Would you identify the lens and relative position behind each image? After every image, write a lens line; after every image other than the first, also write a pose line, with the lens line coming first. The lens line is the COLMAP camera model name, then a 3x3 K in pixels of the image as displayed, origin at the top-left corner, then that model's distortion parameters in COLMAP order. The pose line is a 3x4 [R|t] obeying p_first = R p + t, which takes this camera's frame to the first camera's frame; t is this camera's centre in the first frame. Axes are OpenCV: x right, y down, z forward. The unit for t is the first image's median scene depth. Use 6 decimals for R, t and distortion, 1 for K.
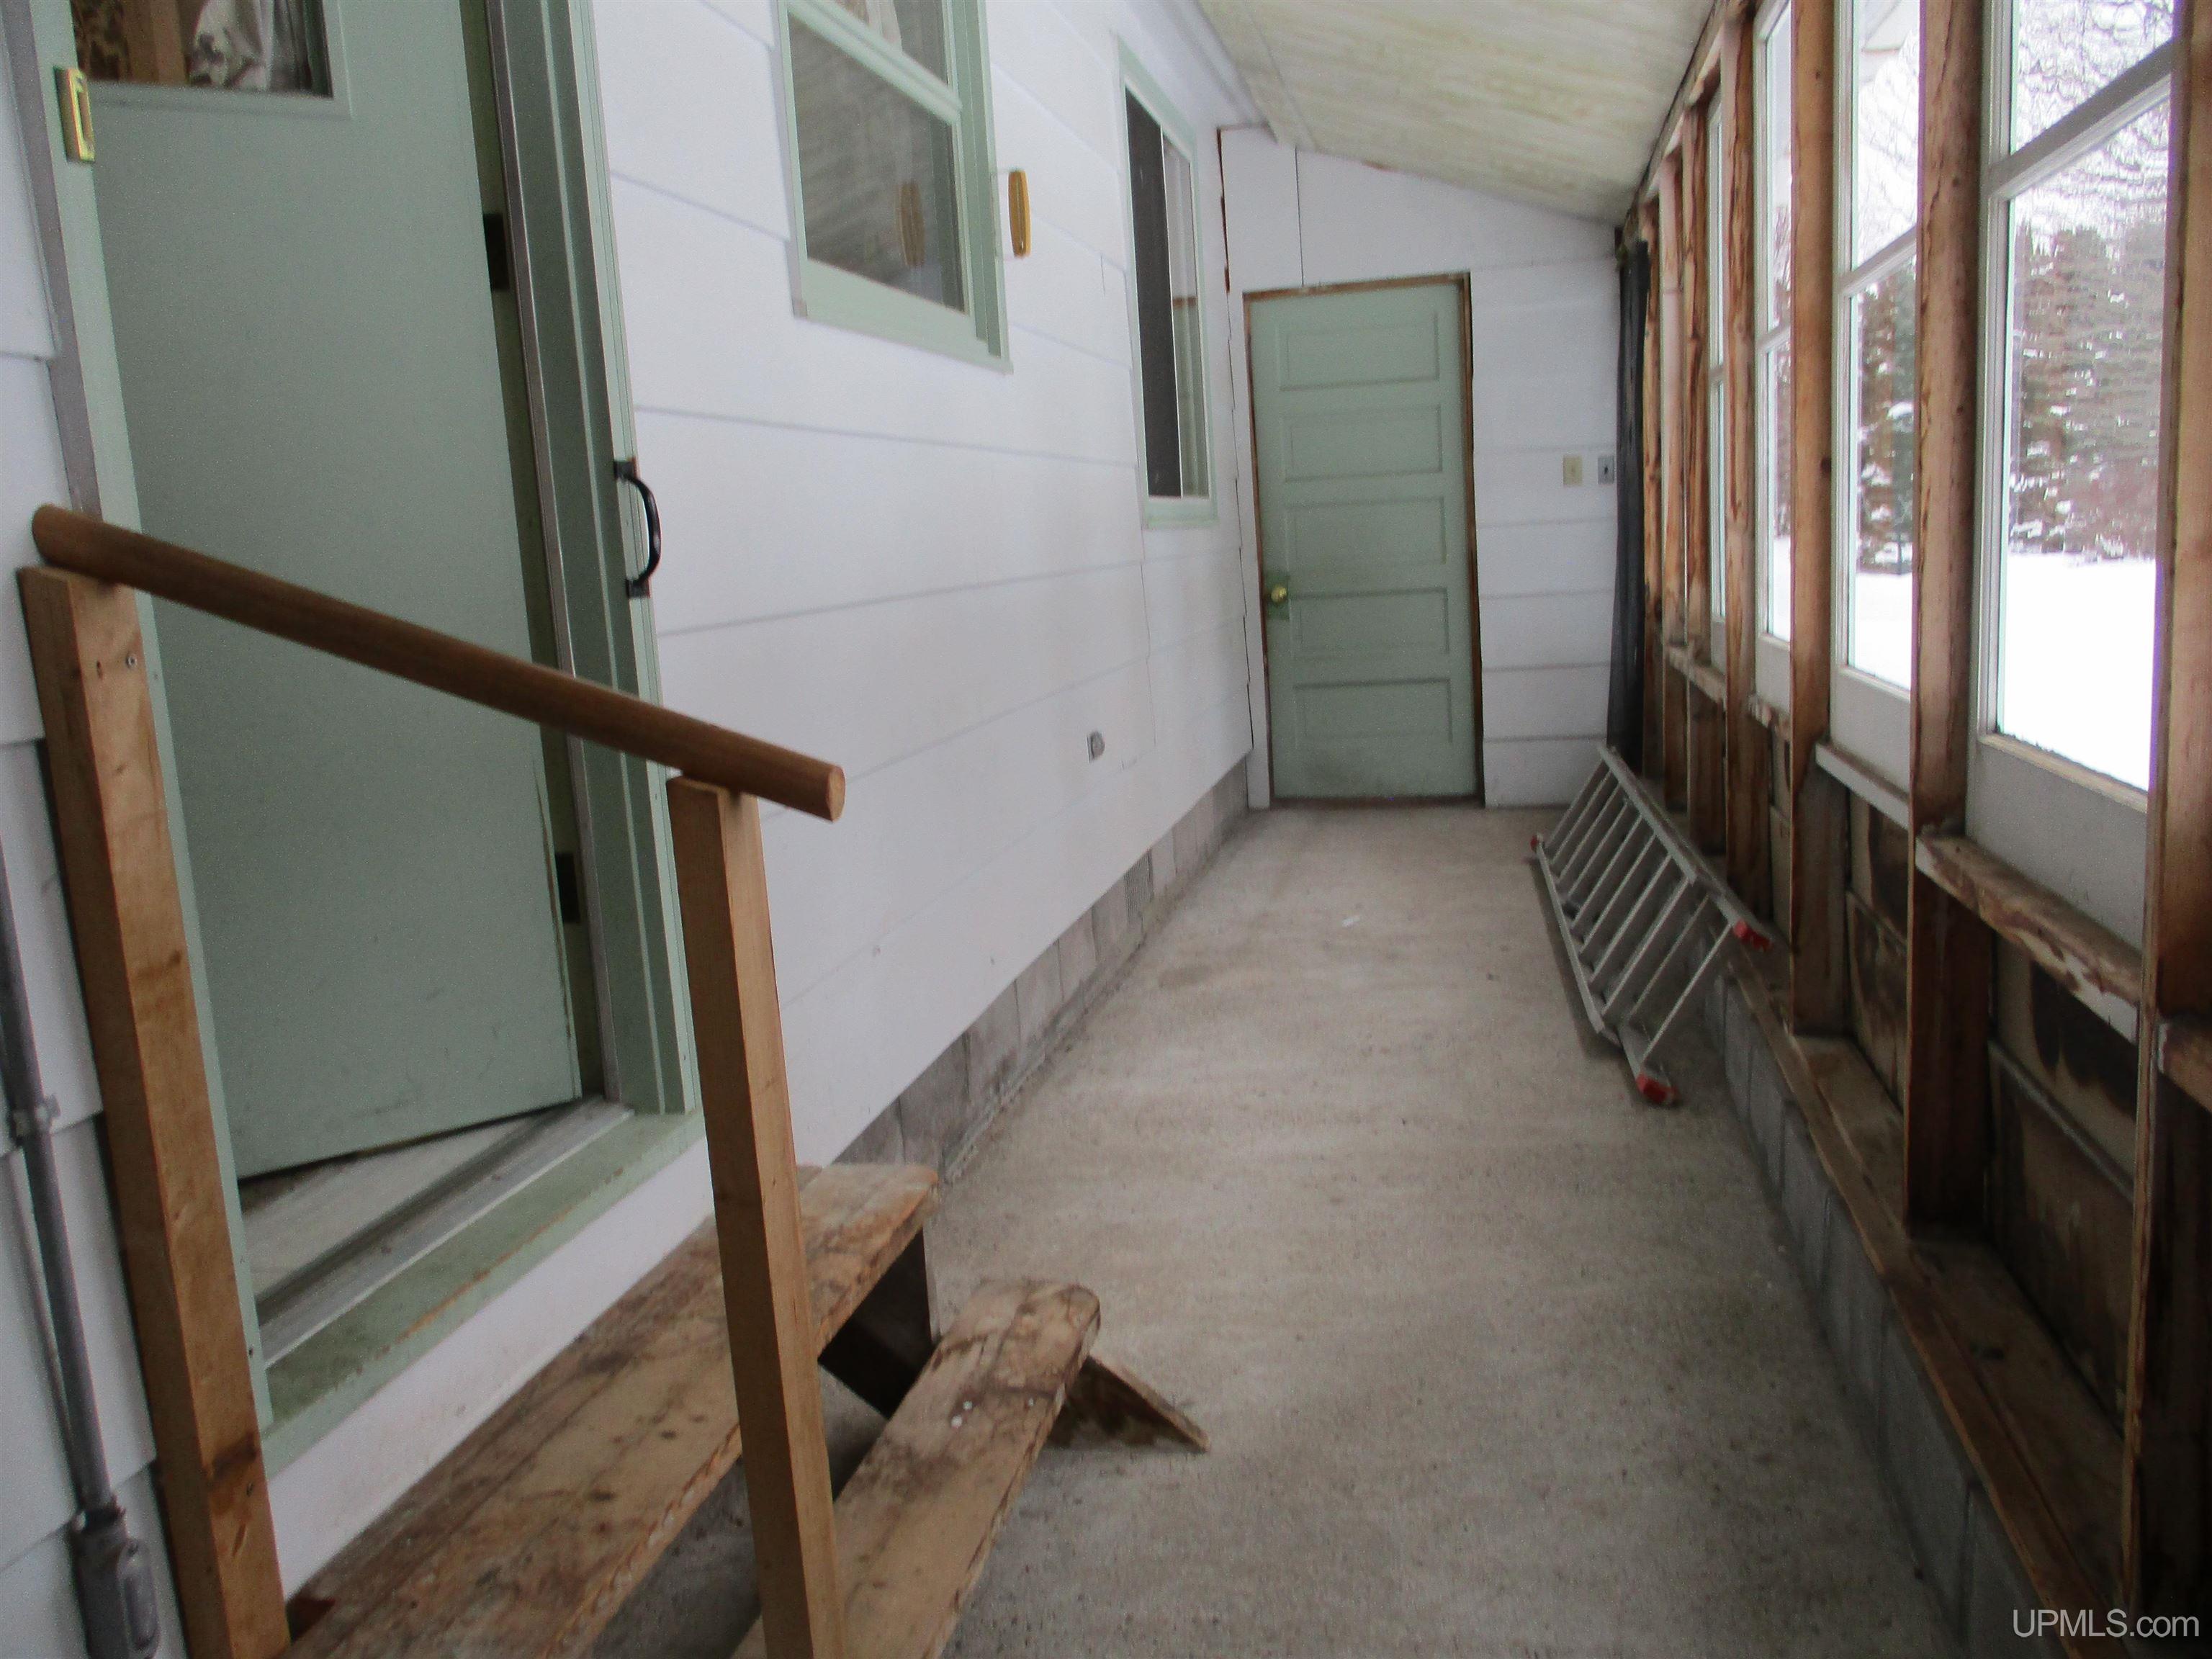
lens RADIAL K [[1844.8, 0, 1107.0], [0, 1844.8, 835.3], [0, 0, 1]] dist [-0.026654, 0.000430]
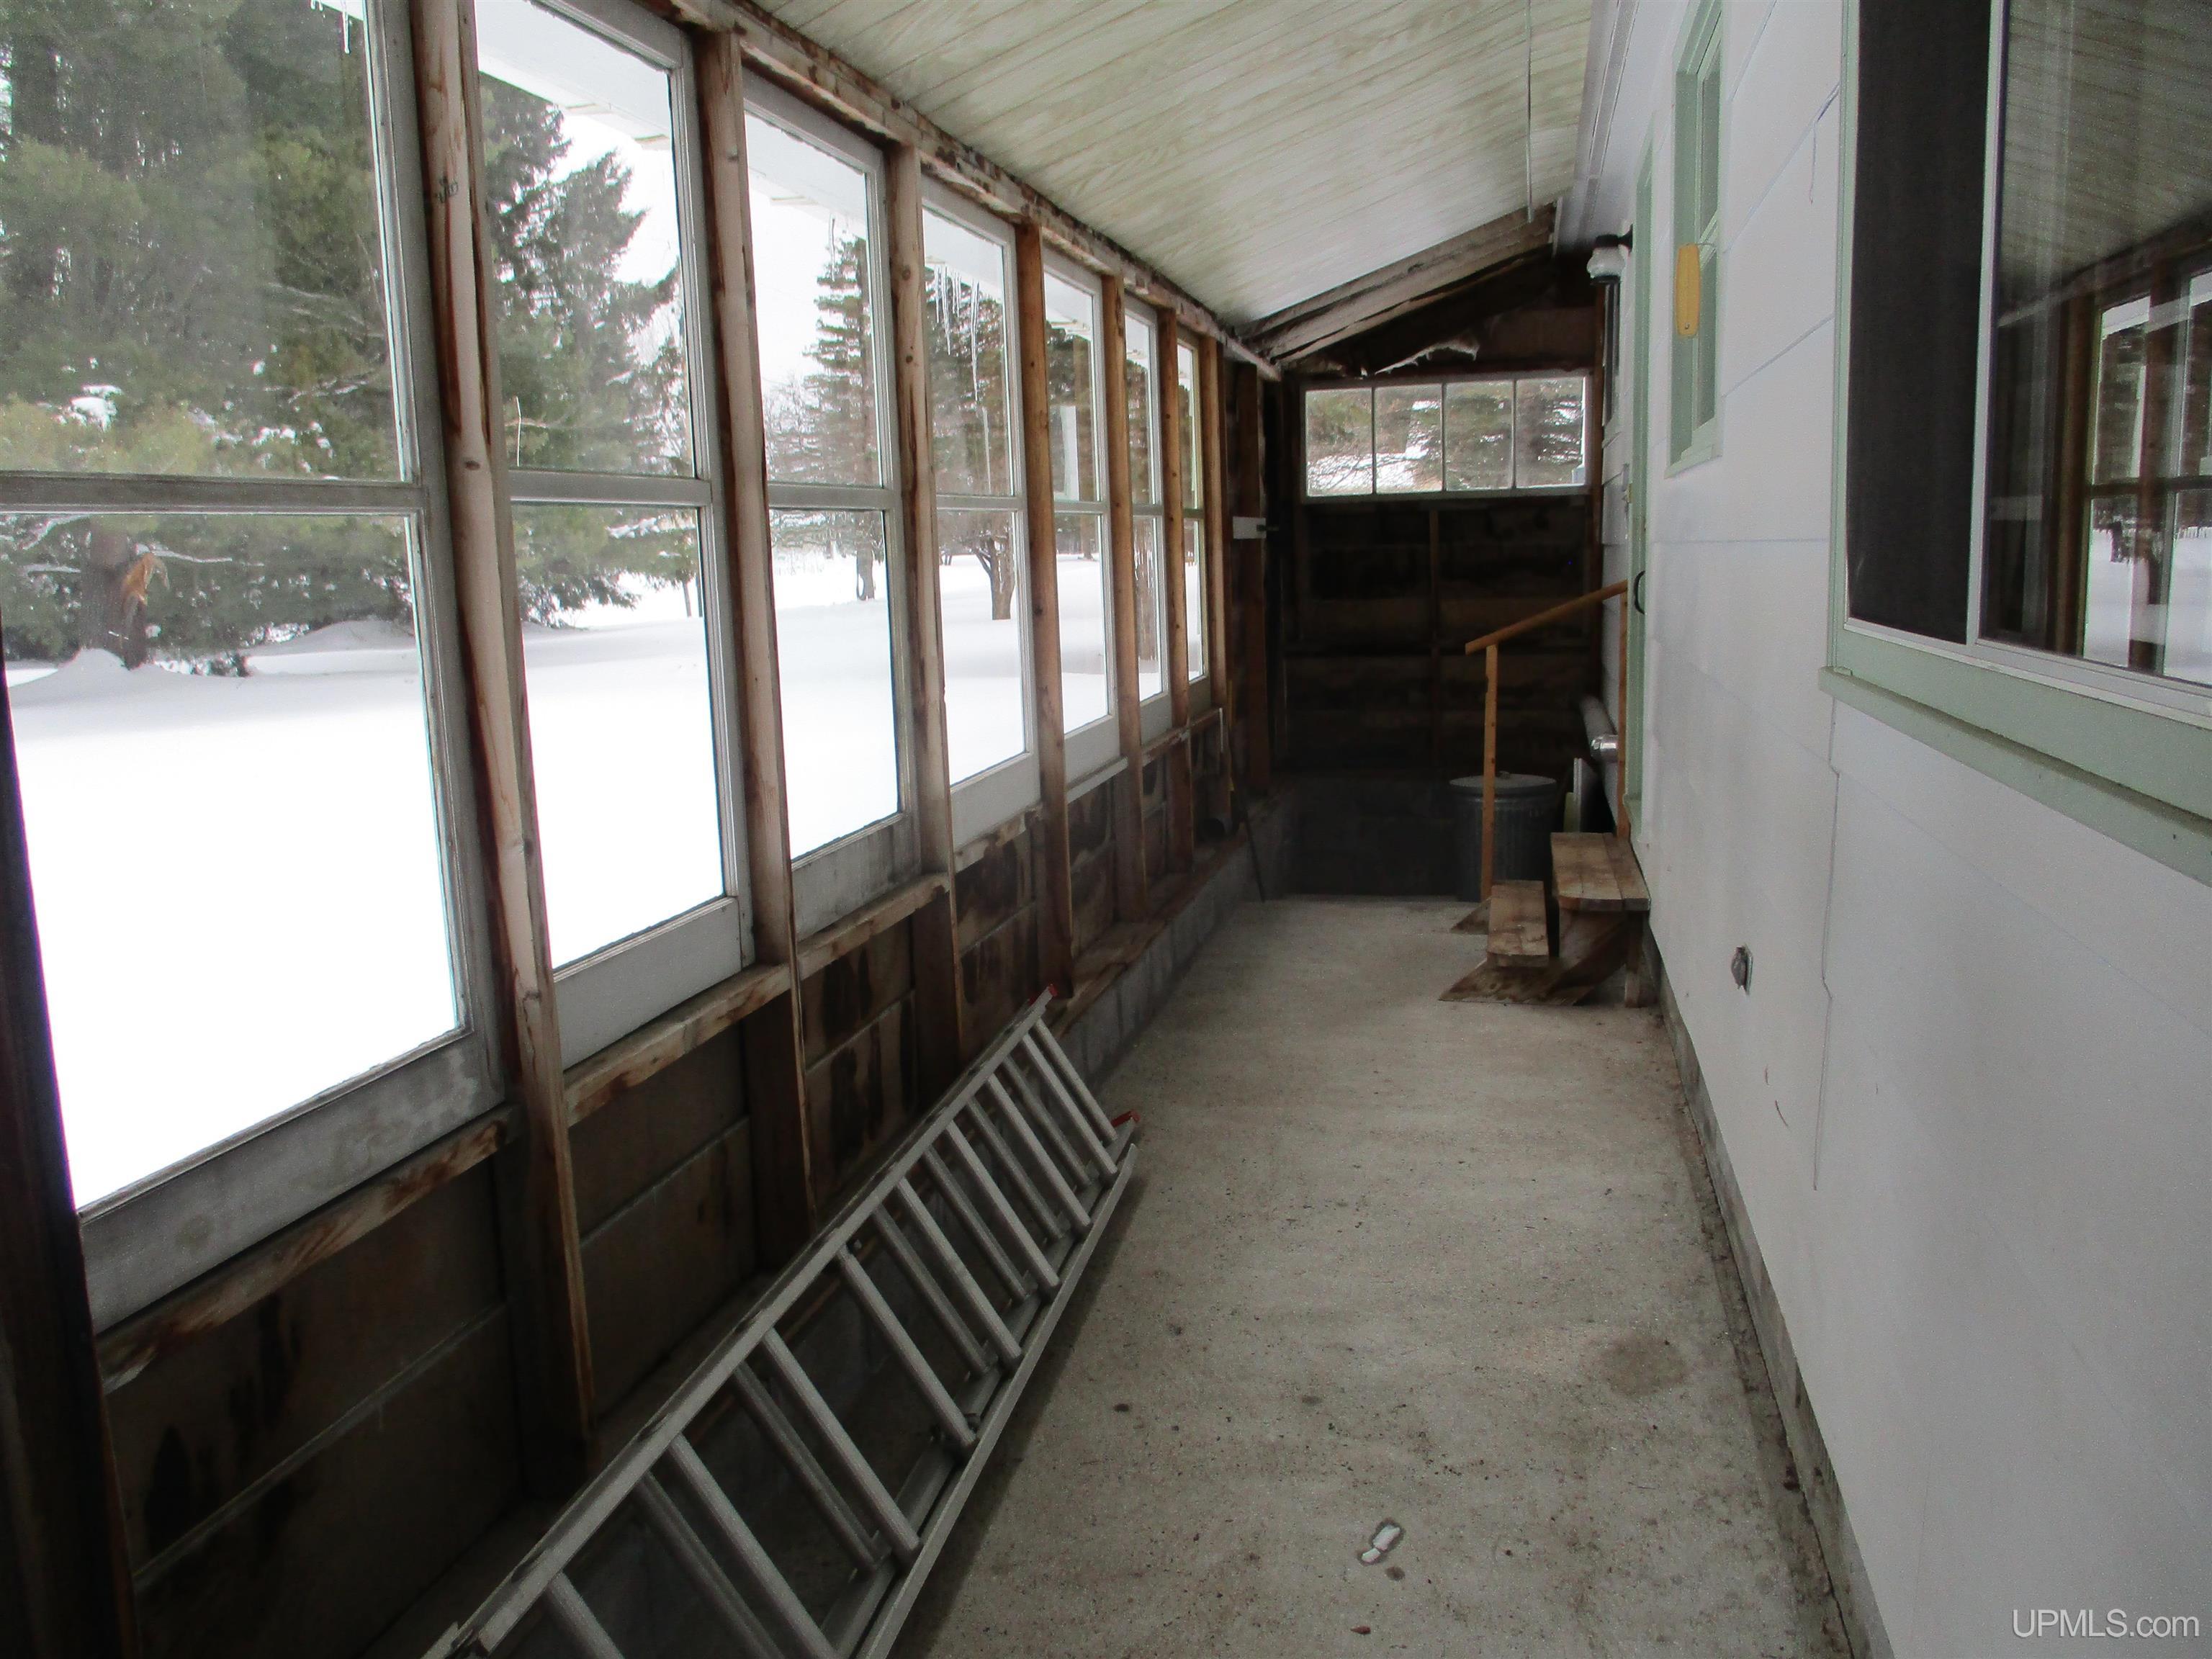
lens RADIAL K [[1844.8, 0, 1107.4], [0, 1844.8, 833.5], [0, 0, 1]] dist [-0.026654, 0.000430]
pose [[-0.995657, 0.089306, 0.026298, 0.285797], [0.093043, 0.944844, 0.314028, -0.464315], [0.003197, 0.315111, -0.949049, 2.293889]]
